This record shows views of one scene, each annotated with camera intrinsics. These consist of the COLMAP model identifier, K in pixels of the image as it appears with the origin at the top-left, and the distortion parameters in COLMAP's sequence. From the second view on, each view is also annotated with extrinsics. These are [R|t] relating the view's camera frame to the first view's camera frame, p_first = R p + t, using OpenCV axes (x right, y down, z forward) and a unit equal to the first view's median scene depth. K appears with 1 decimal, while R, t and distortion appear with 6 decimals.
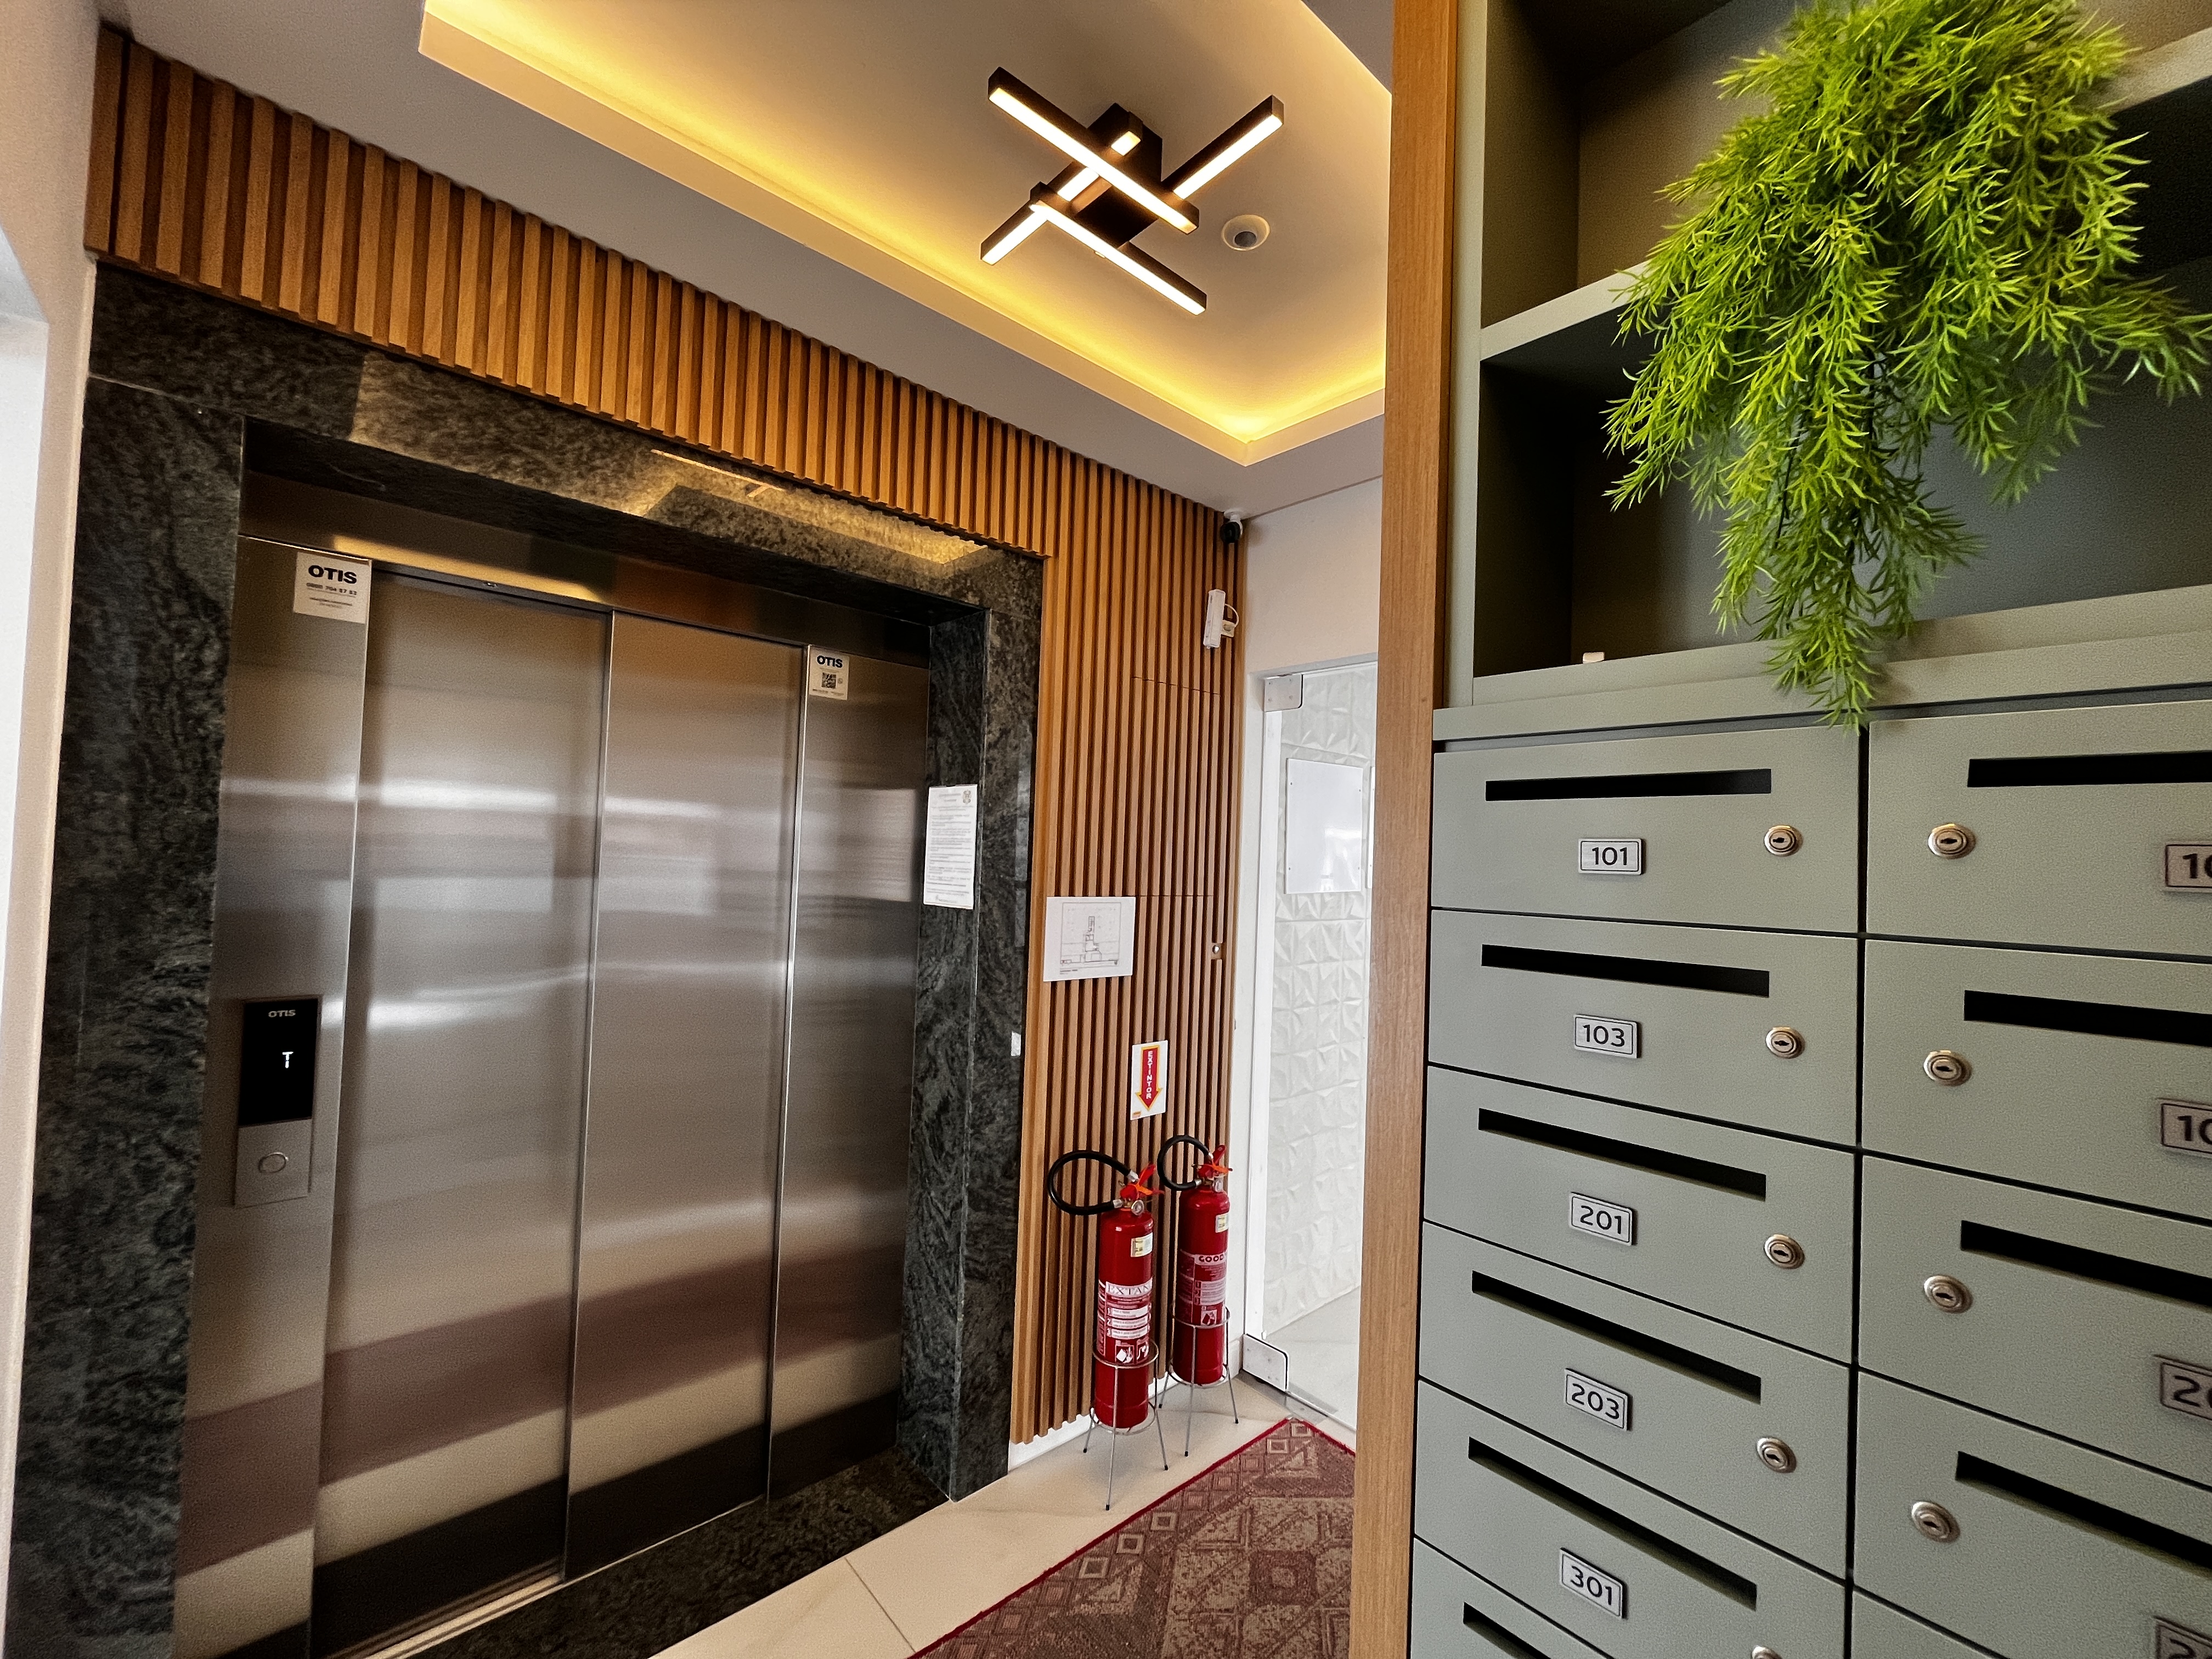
lens RADIAL K [[895.1, 0, 1106.0], [0, 895.1, 829.5], [0, 0, 1]] dist [-0.000197, -0.000163]
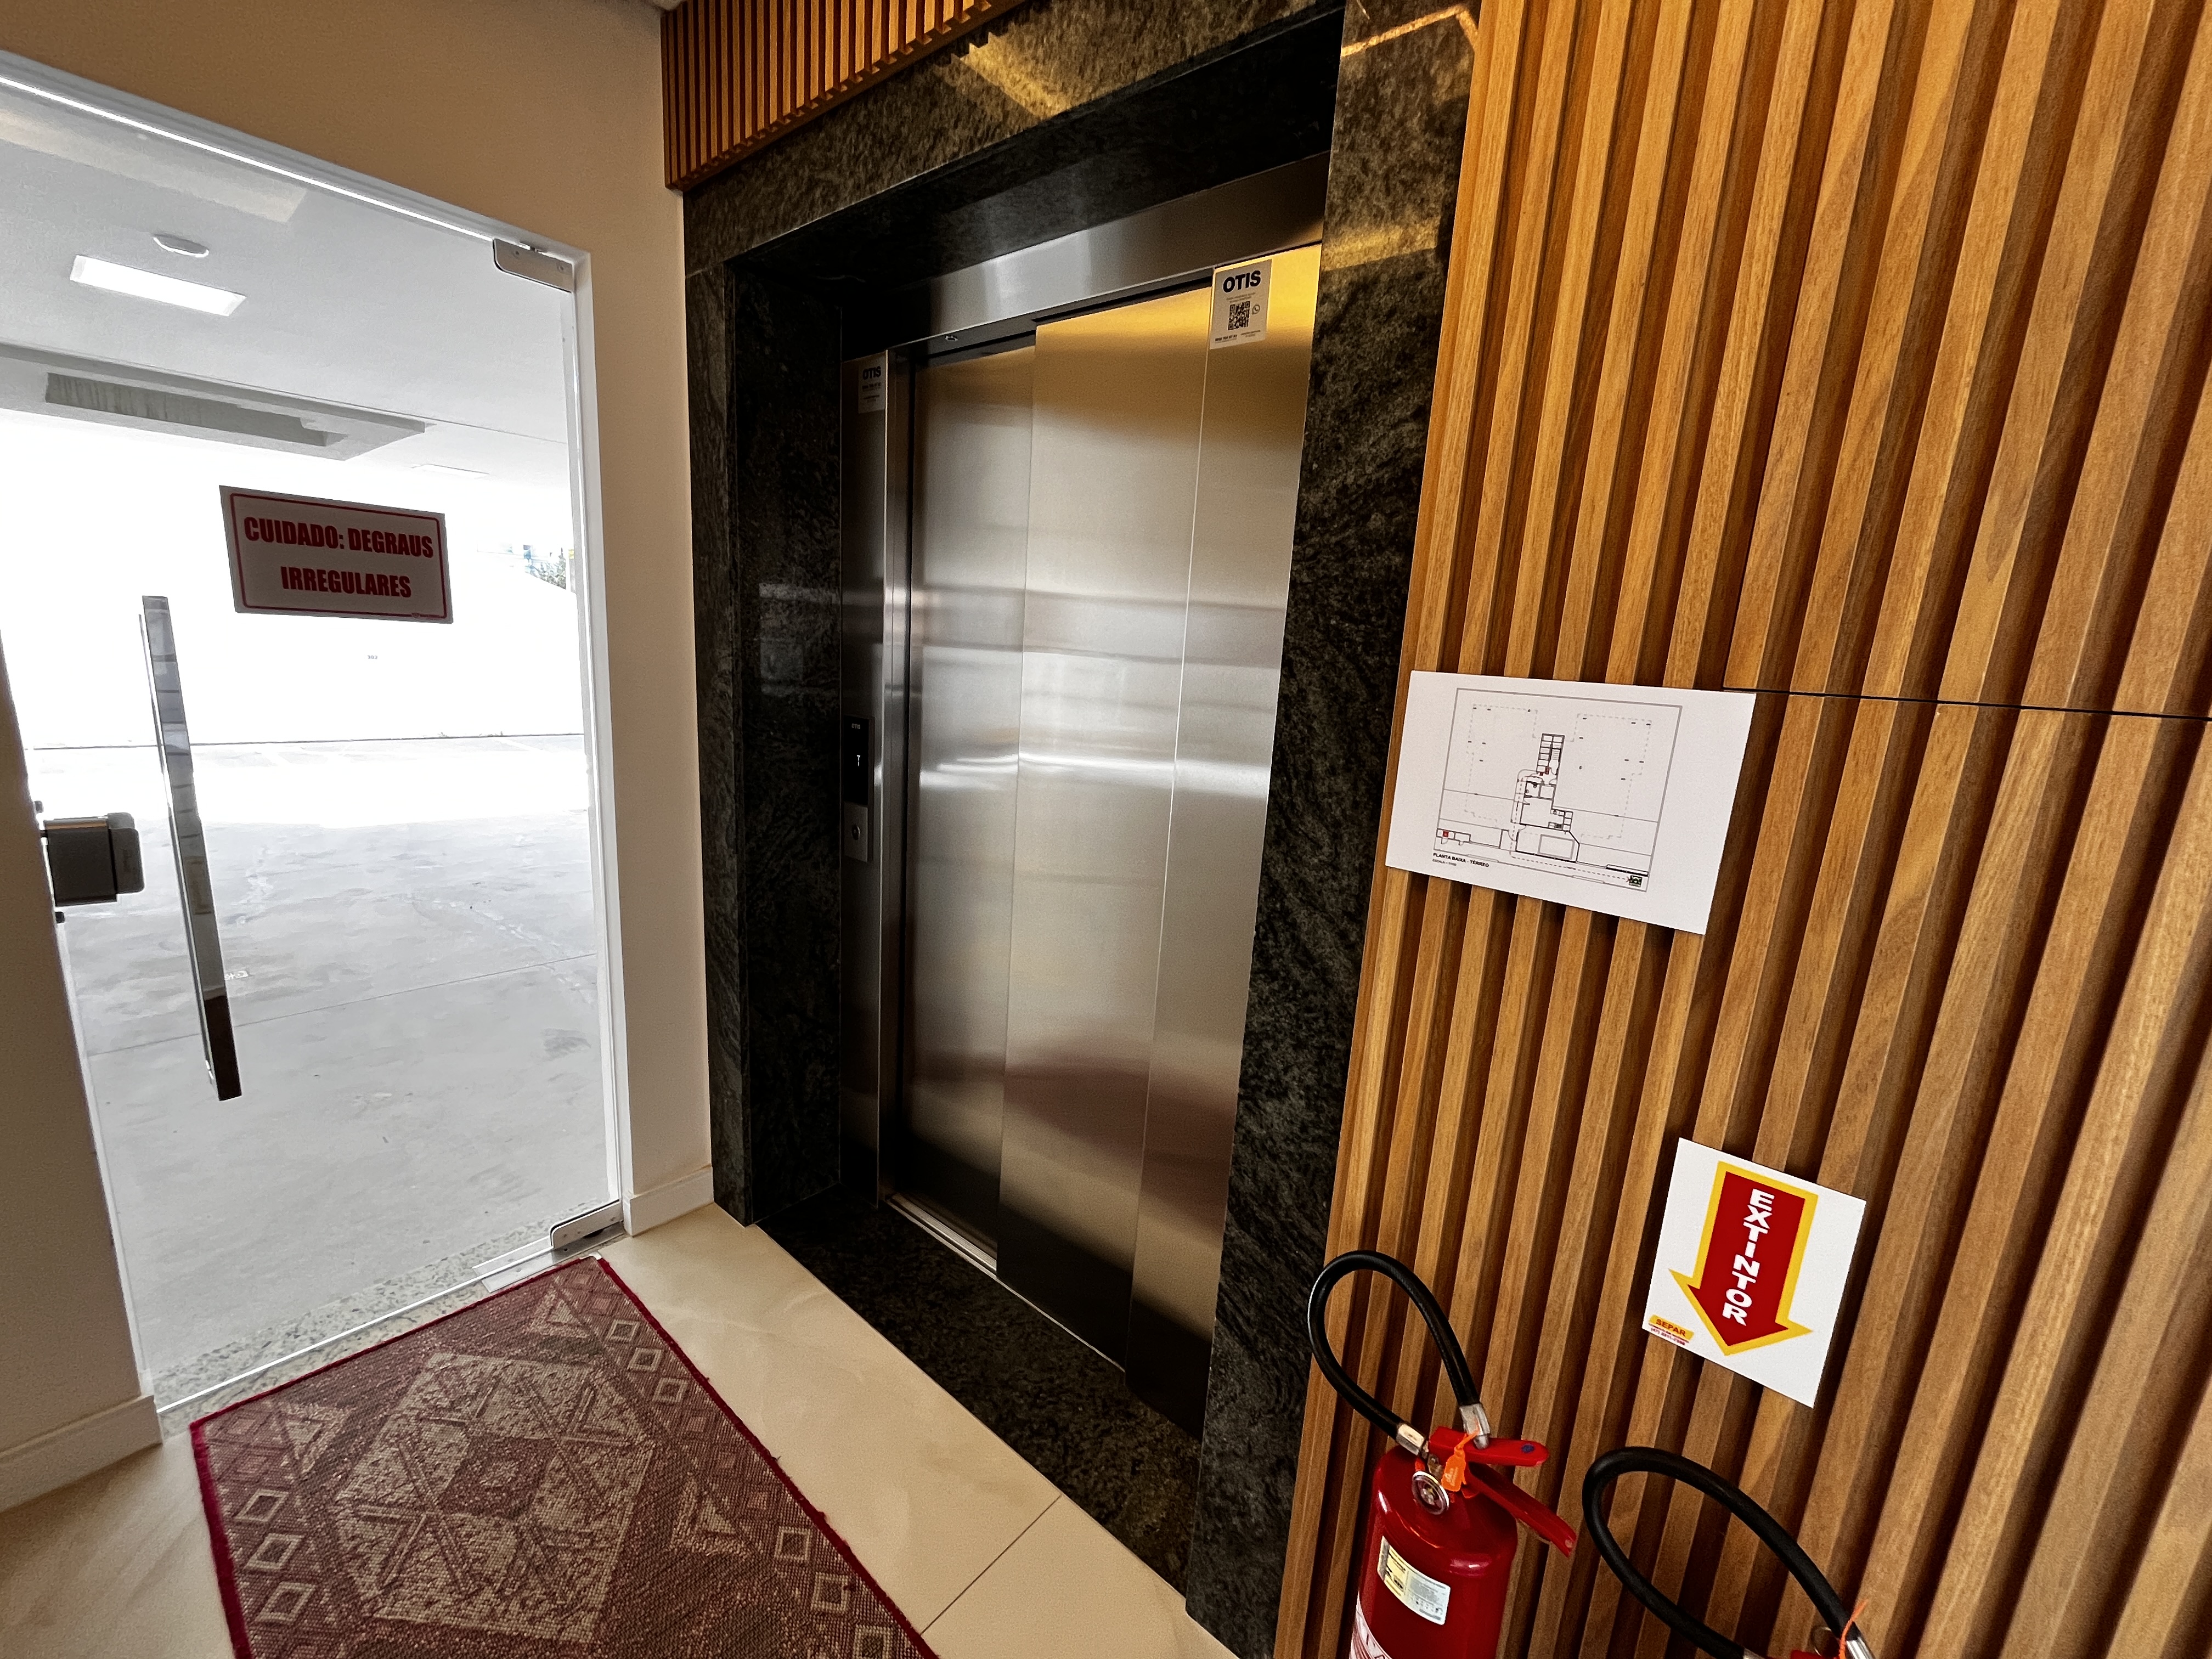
lens RADIAL K [[895.1, 0, 1106.0], [0, 895.1, 829.5], [0, 0, 1]] dist [-0.000197, -0.000163]
pose [[0.132832, 0.168709, -0.976674, 0.324480], [-0.027754, 0.985653, 0.166486, 0.079764], [0.990750, 0.004992, 0.135609, 0.770334]]
